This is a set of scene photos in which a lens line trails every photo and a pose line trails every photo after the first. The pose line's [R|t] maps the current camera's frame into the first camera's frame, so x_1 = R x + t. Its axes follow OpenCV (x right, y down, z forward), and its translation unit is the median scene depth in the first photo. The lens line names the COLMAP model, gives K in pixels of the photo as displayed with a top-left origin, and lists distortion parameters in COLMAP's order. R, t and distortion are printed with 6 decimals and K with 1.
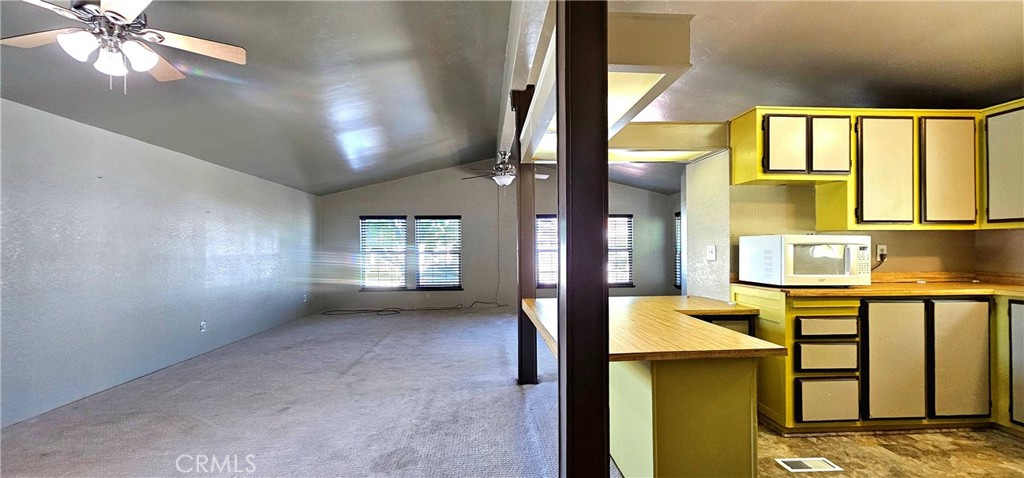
lens RADIAL K [[432.7, 0, 509.2], [0, 432.7, 243.8], [0, 0, 1]] dist [-0.002865, -0.000446]
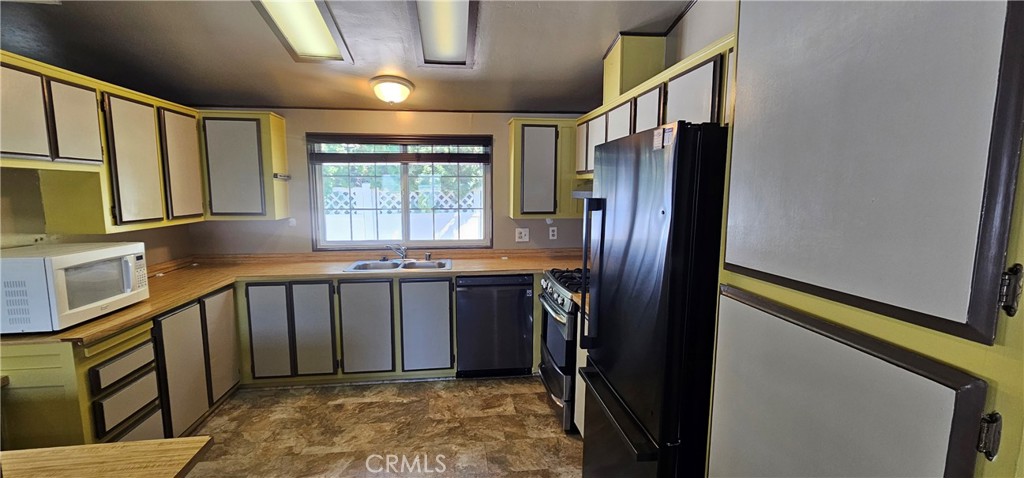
lens RADIAL K [[432.7, 0, 509.2], [0, 432.7, 243.8], [0, 0, 1]] dist [-0.002865, -0.000446]
pose [[-0.081955, -0.124214, 0.988865, -0.078082], [-0.010049, 0.992255, 0.123807, -0.123916], [-0.996585, 0.000209, -0.082569, 0.322788]]
